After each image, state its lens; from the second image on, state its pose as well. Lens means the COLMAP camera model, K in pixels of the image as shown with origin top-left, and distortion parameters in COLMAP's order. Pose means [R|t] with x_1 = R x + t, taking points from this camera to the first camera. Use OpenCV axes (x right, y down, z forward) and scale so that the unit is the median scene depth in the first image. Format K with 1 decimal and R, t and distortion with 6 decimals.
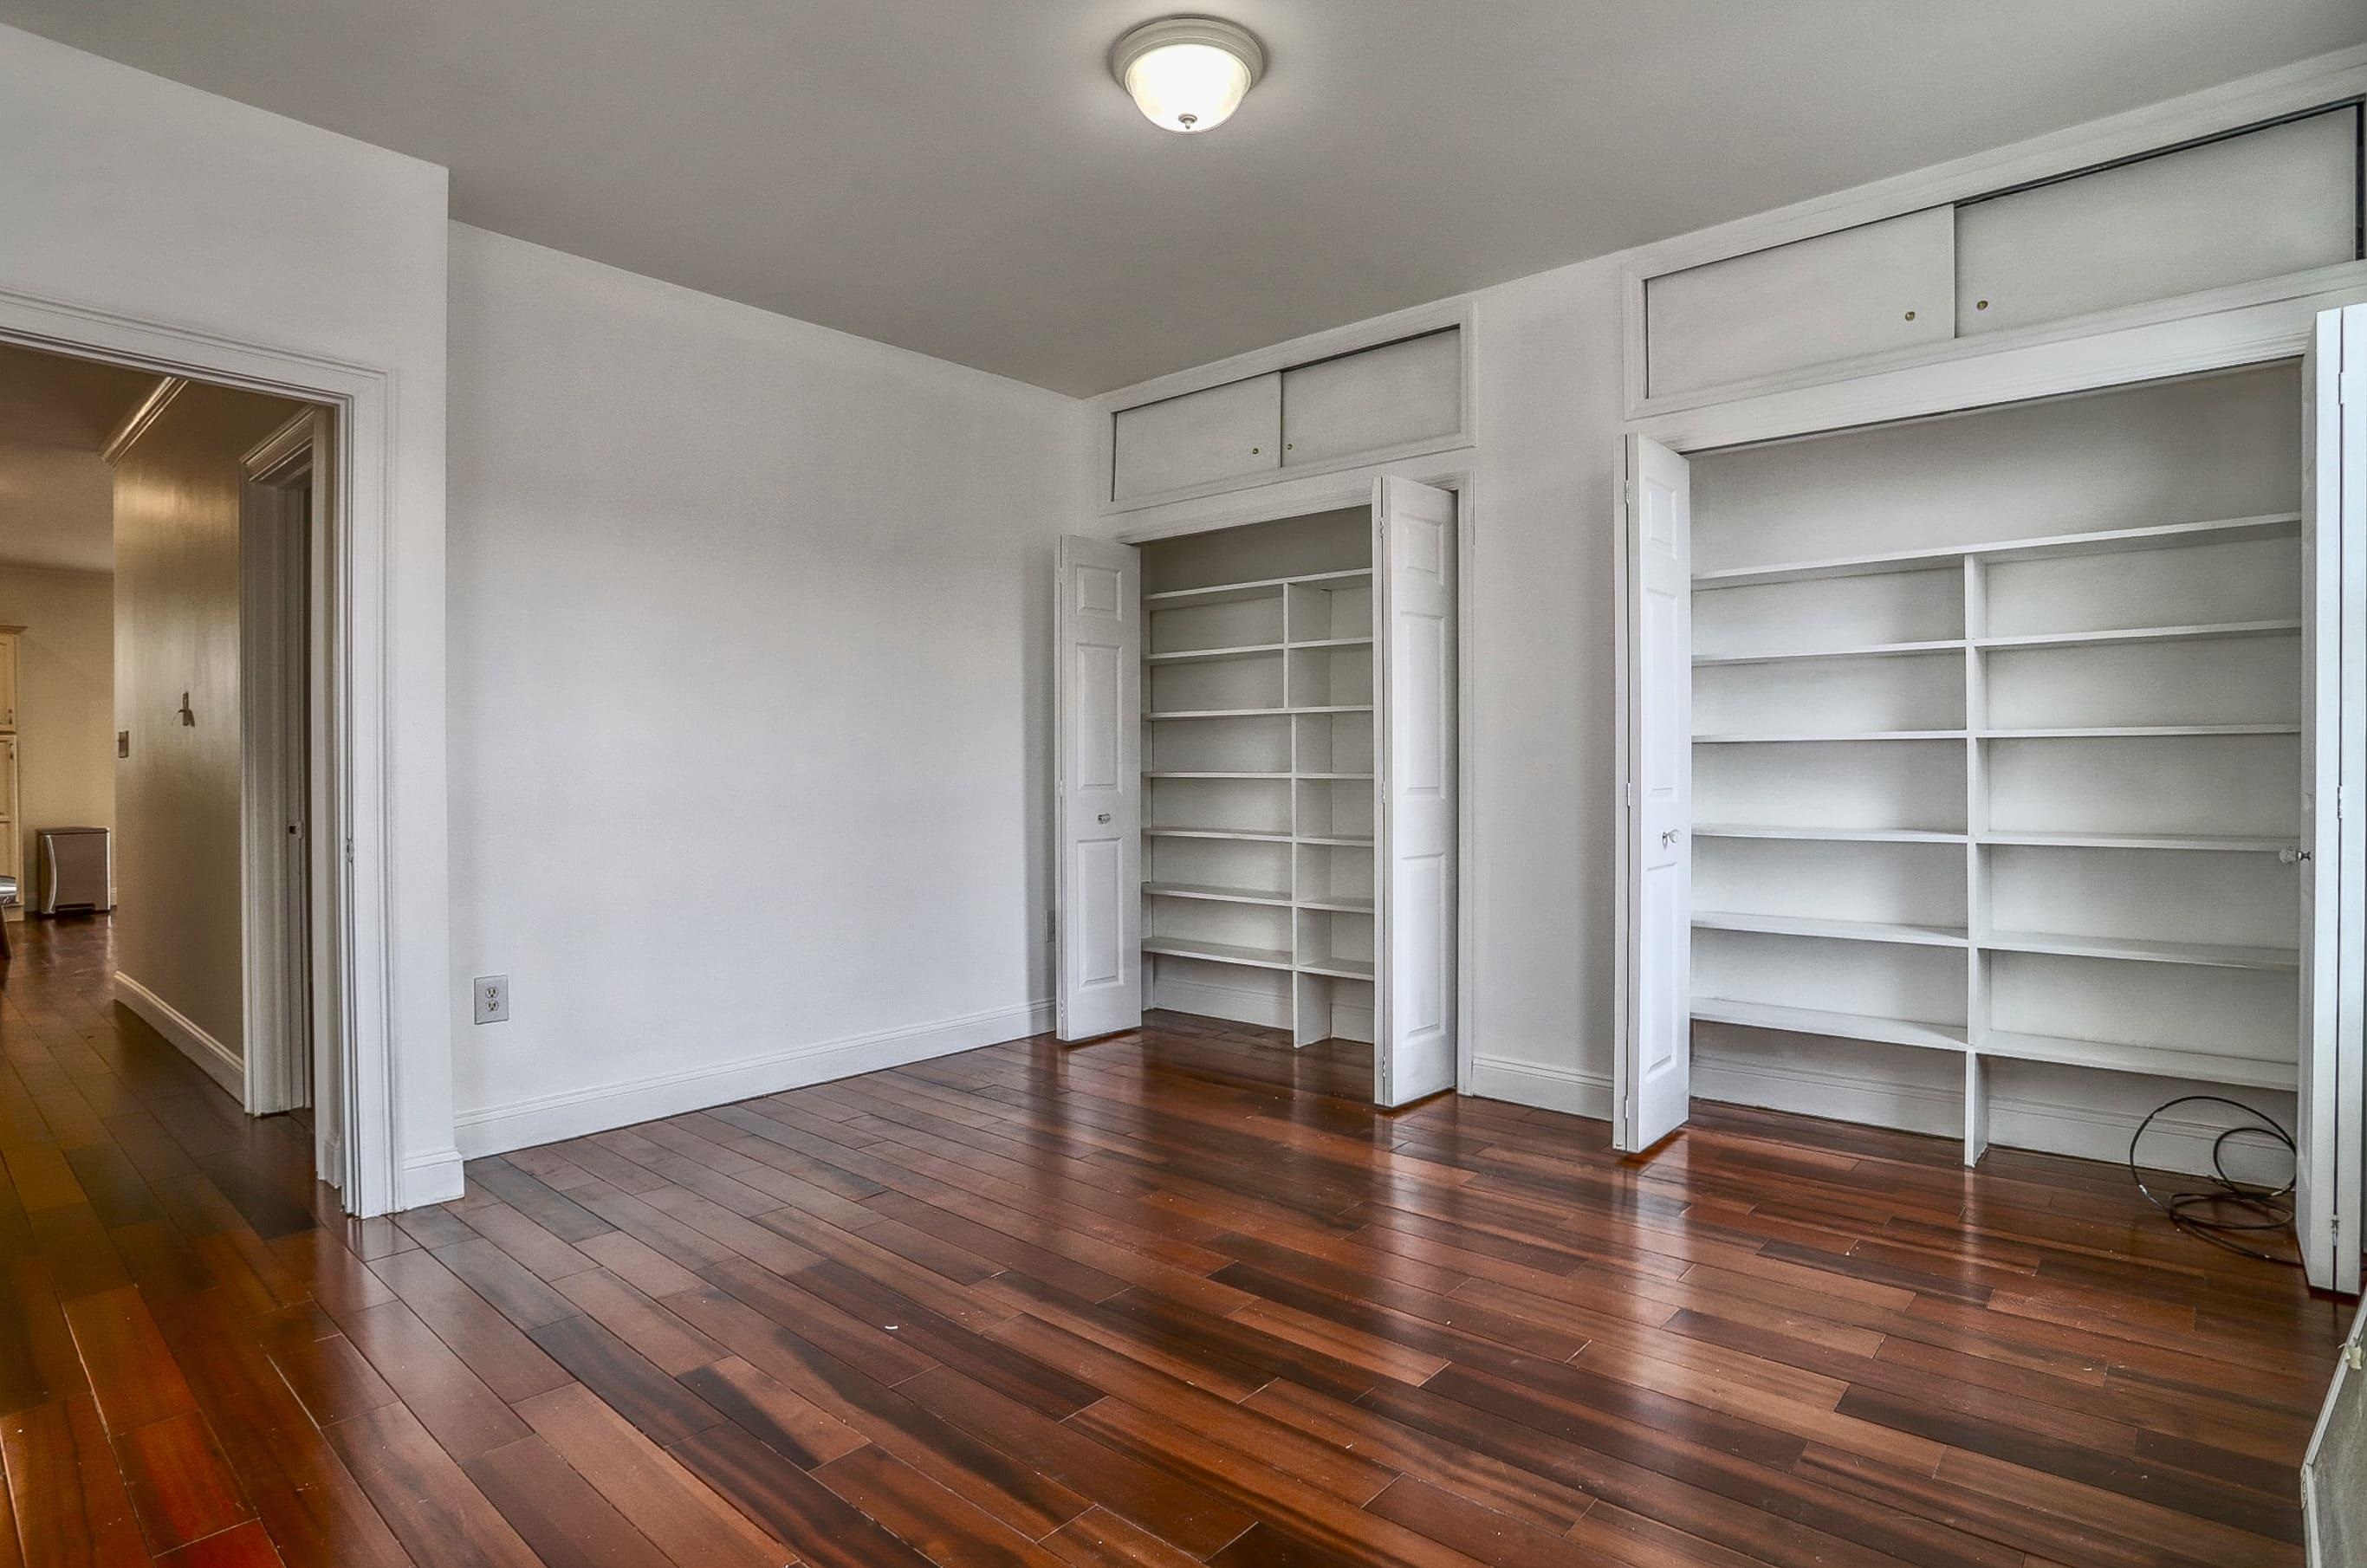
lens RADIAL K [[1185.4, 0, 1272.1], [0, 1185.4, 781.7], [0, 0, 1]] dist [-0.056217, 0.011048]
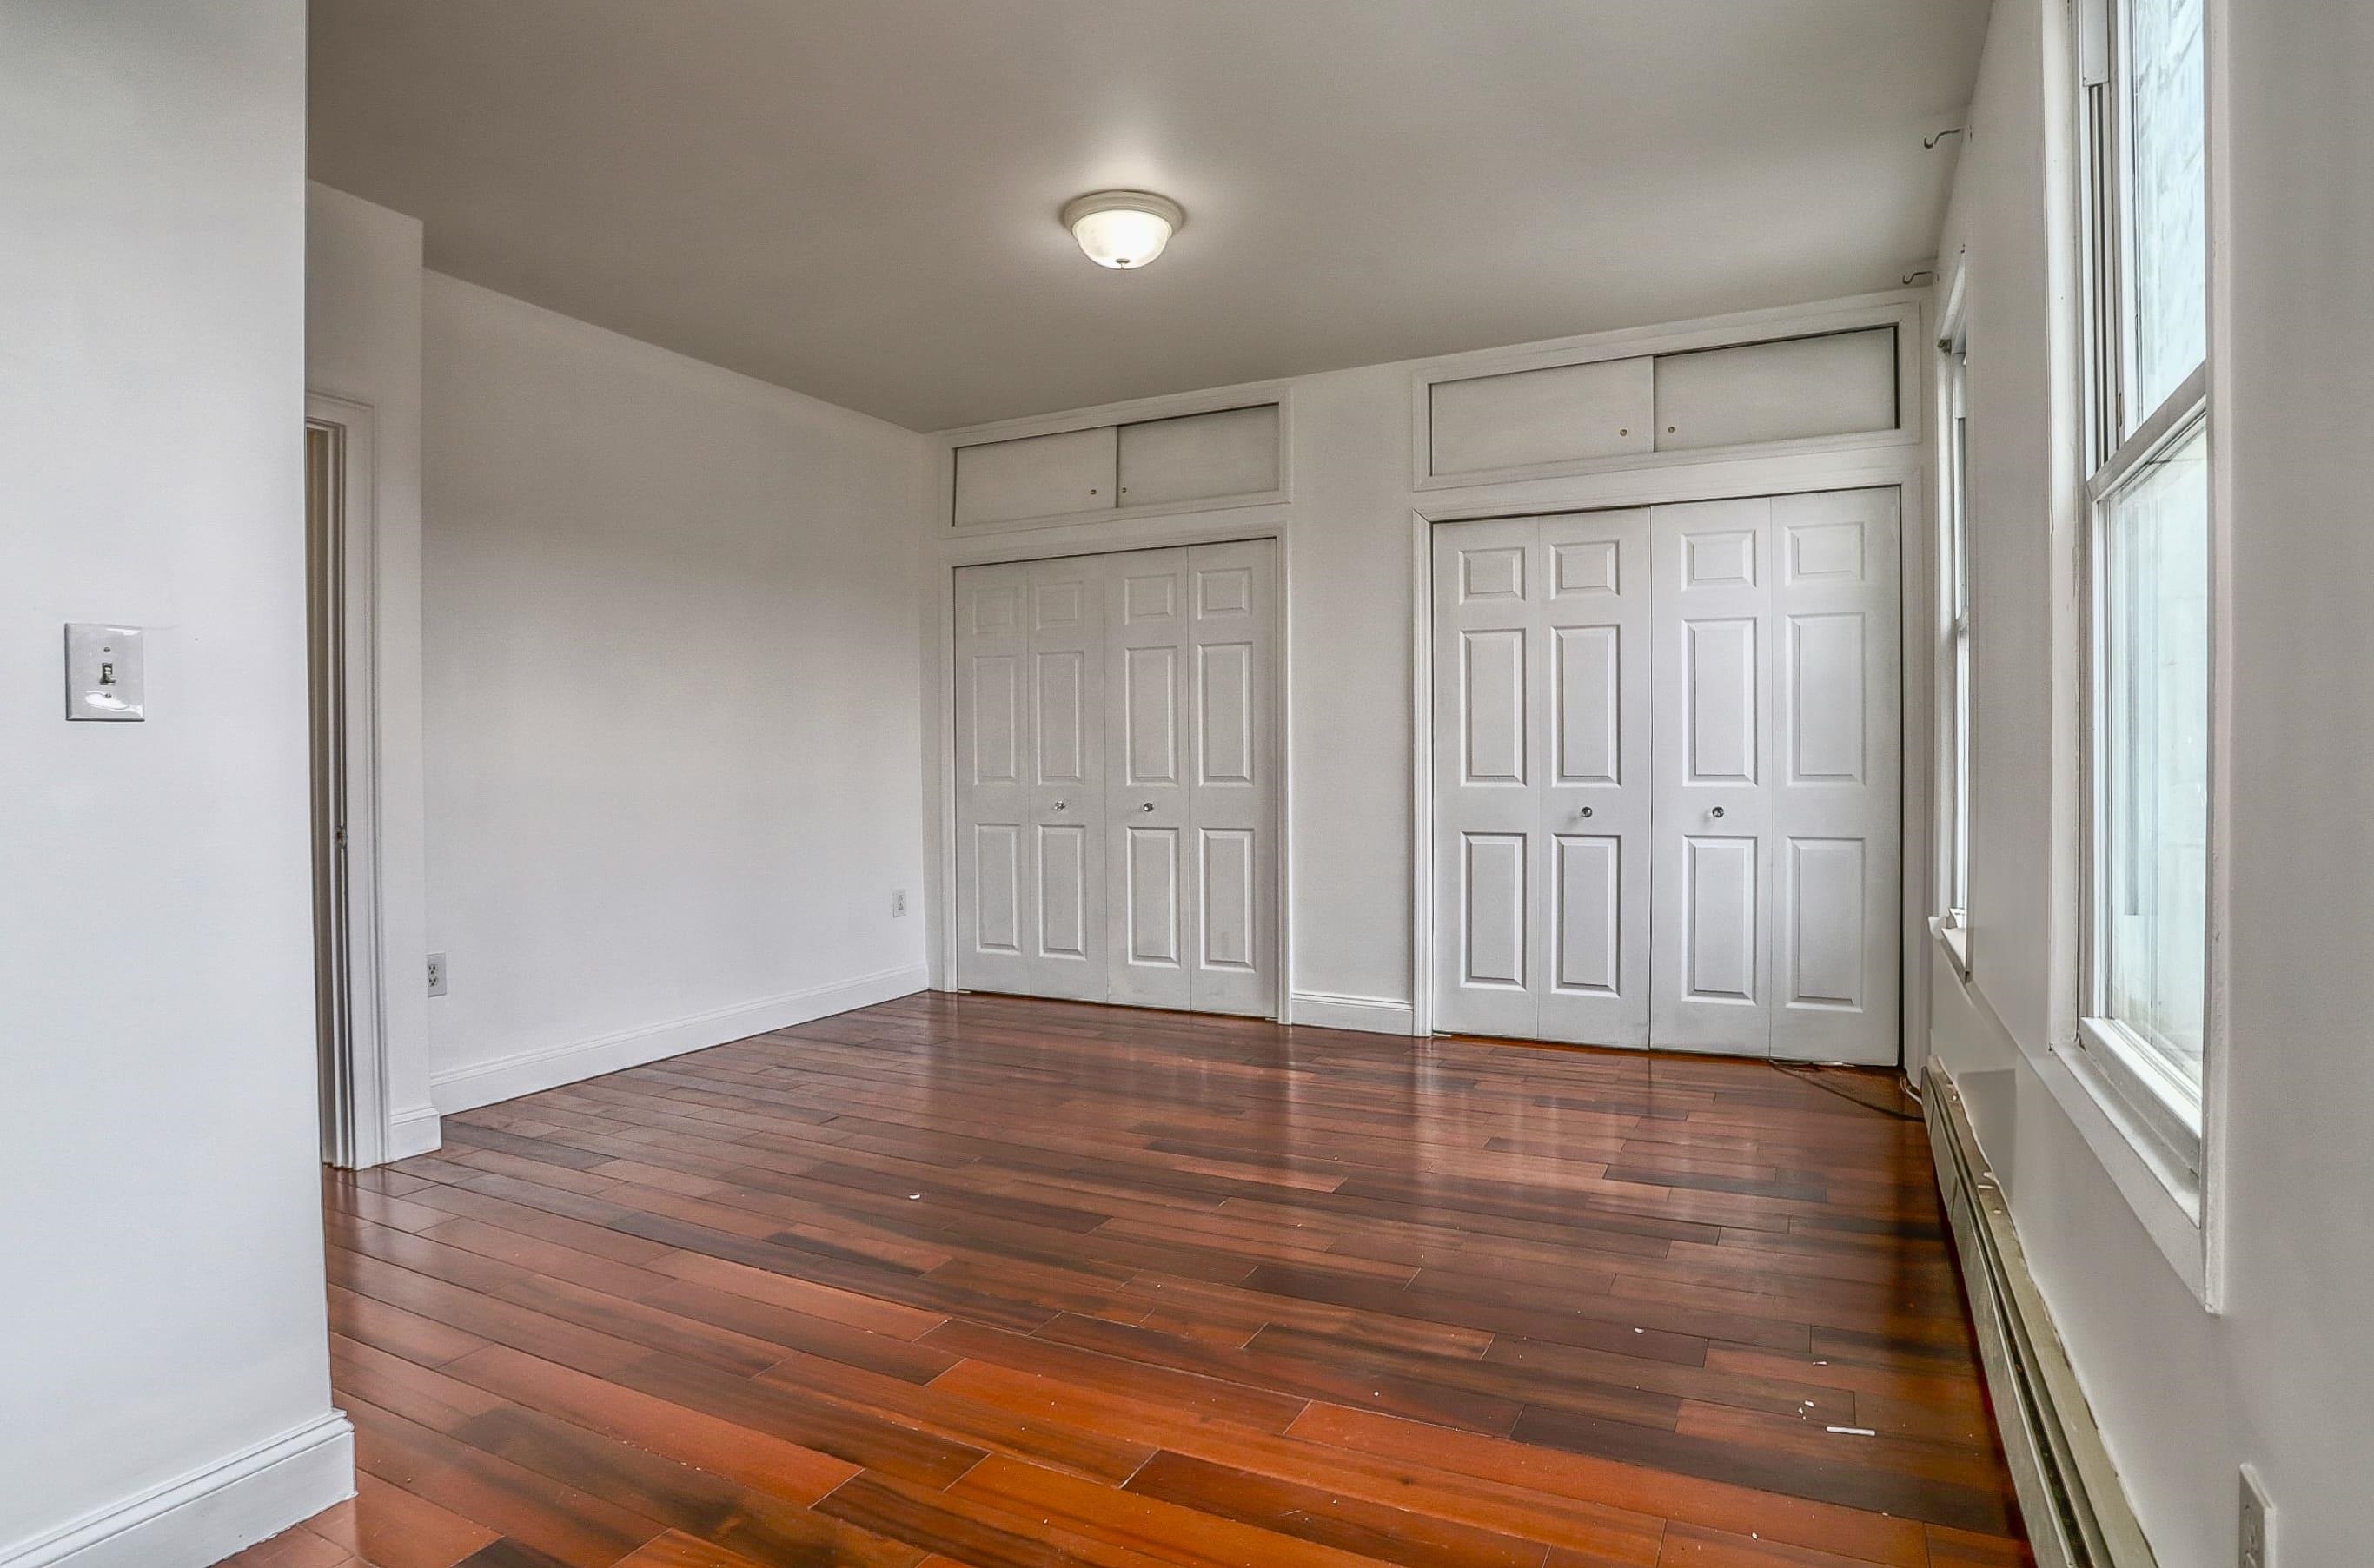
lens RADIAL K [[1198.0, 0, 1201.2], [0, 1198.0, 775.3], [0, 0, 1]] dist [-0.051175, 0.013821]
pose [[0.978575, -0.006064, 0.205803, -0.220866], [0.006747, 0.999974, -0.002617, 0.009056], [-0.205782, 0.003949, 0.978590, -0.264550]]
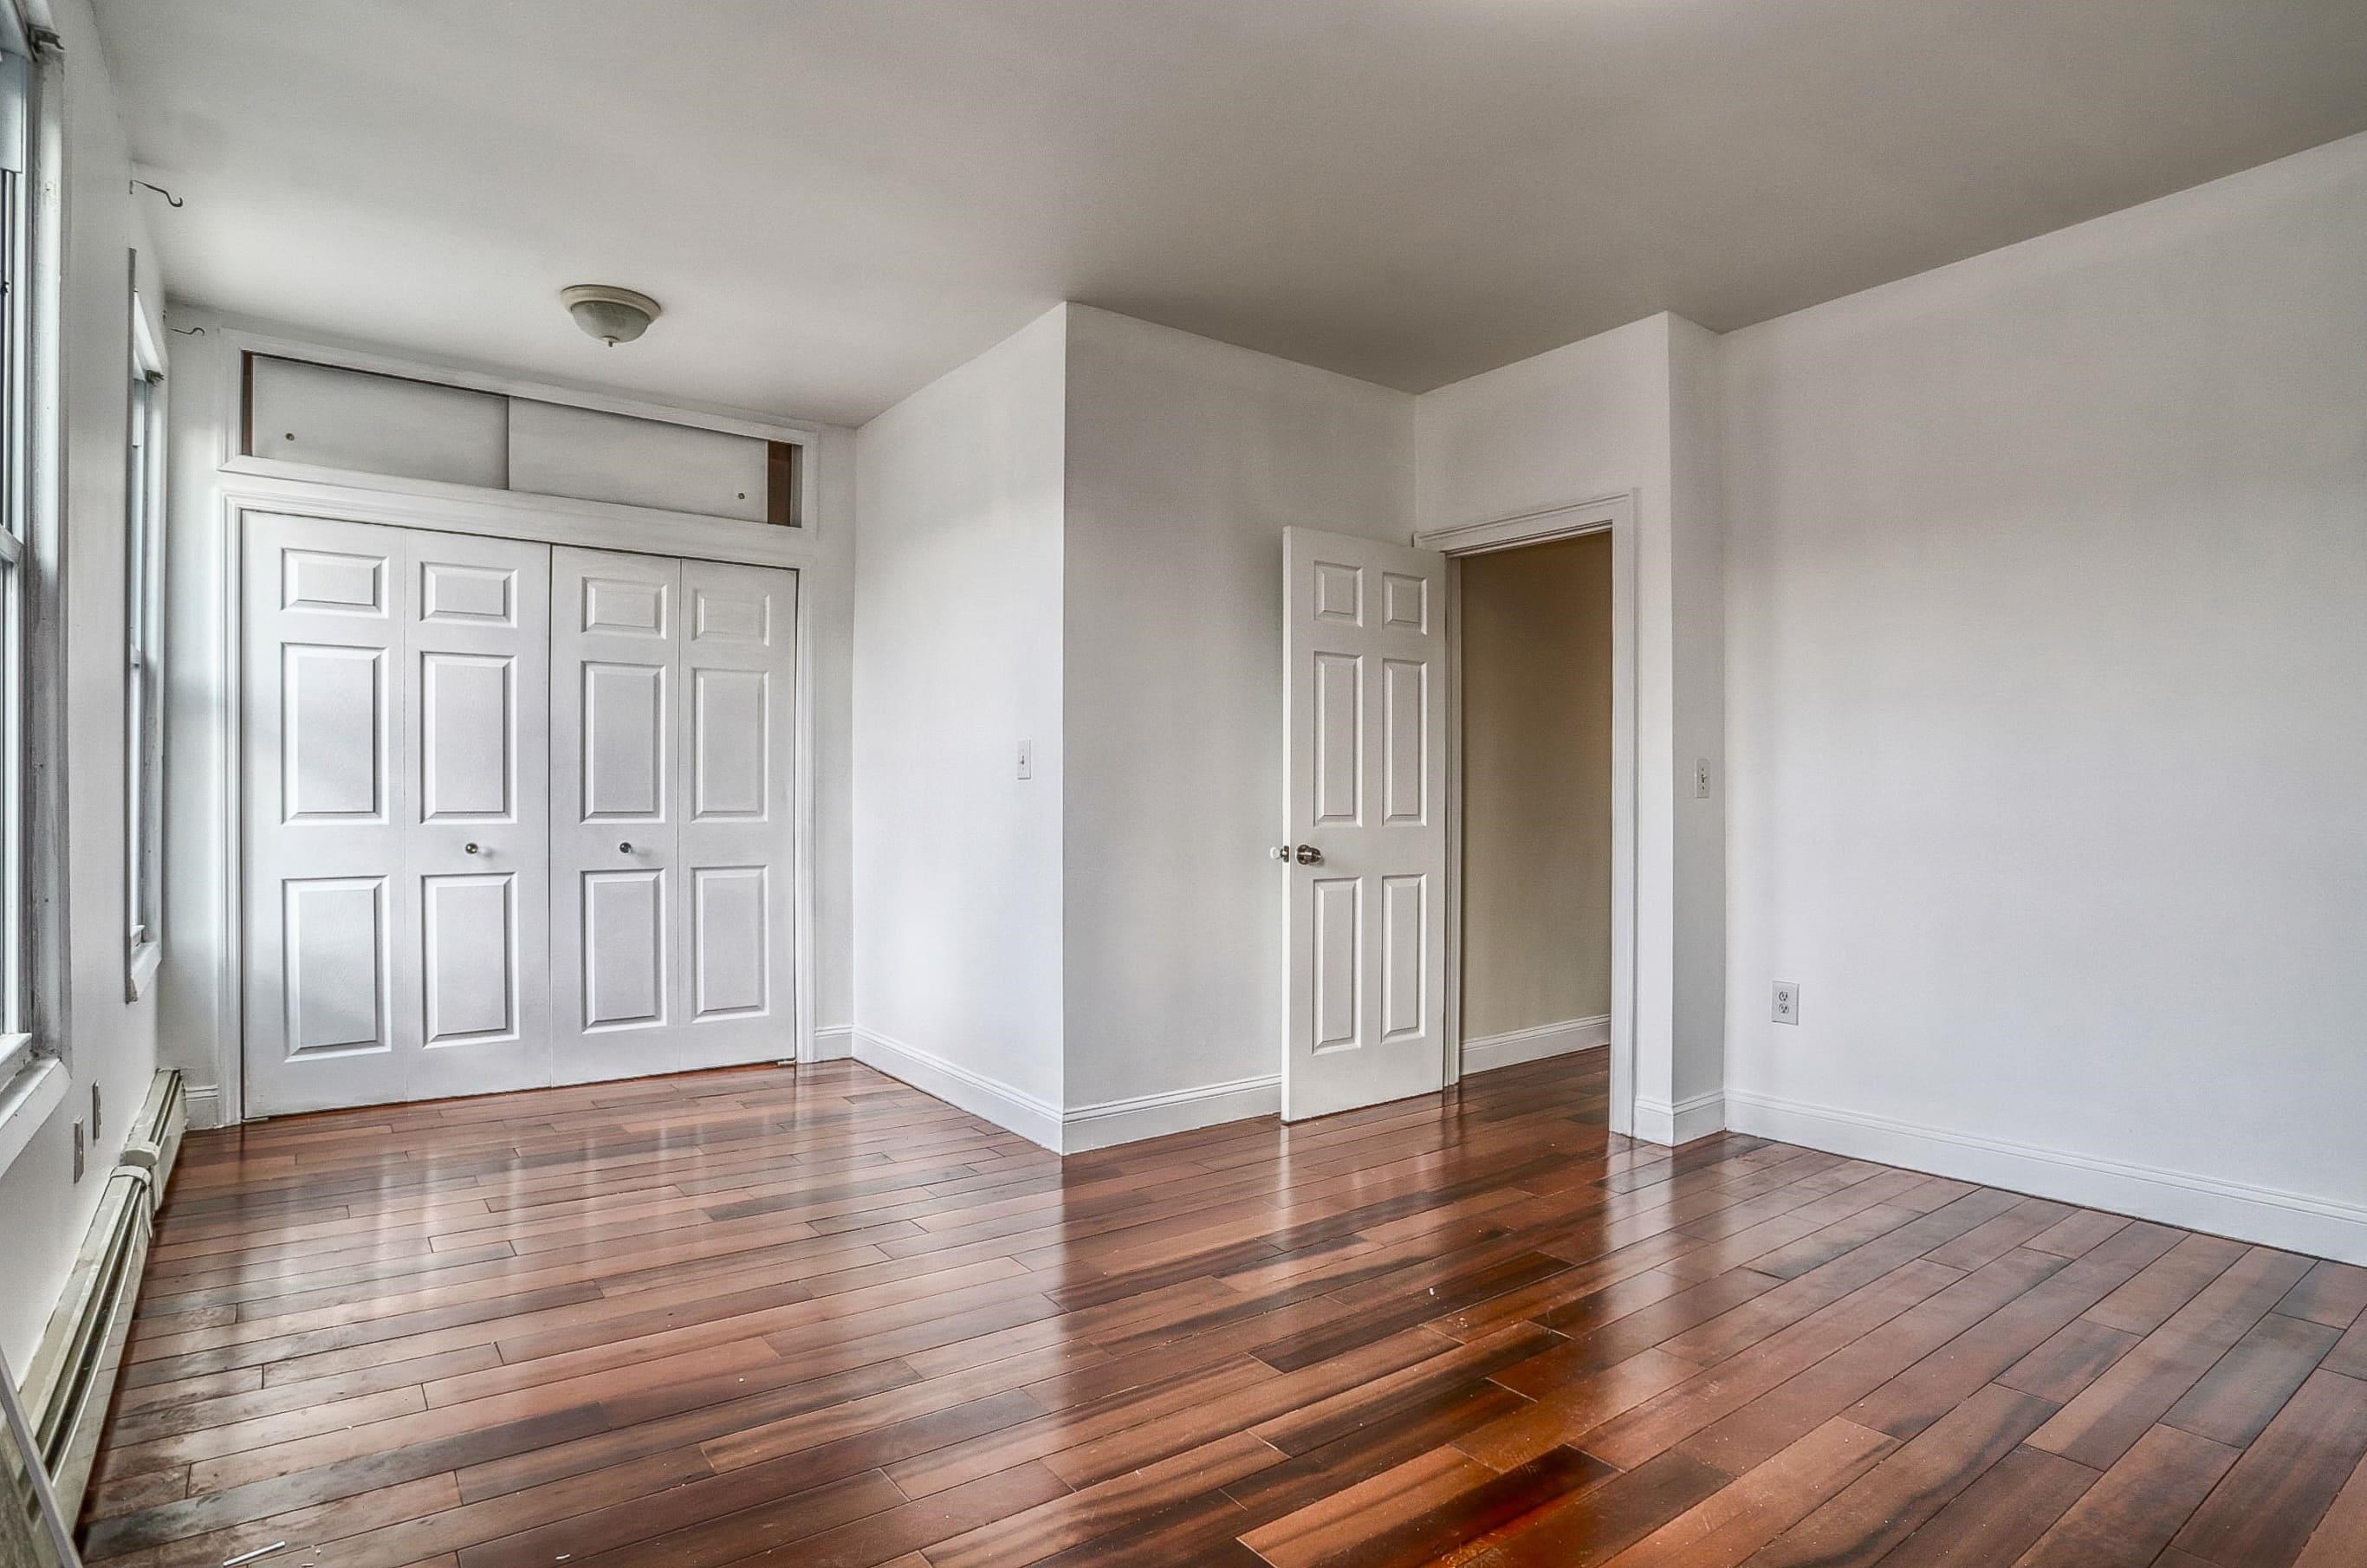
lens RADIAL K [[1185.4, 0, 1169.9], [0, 1185.4, 788.5], [0, 0, 1]] dist [-0.056217, 0.011048]
pose [[-0.268415, -0.014913, -0.963188, 0.642626], [-0.005497, 0.999888, -0.013950, 0.000524], [0.963288, 0.001550, -0.268467, 0.820292]]
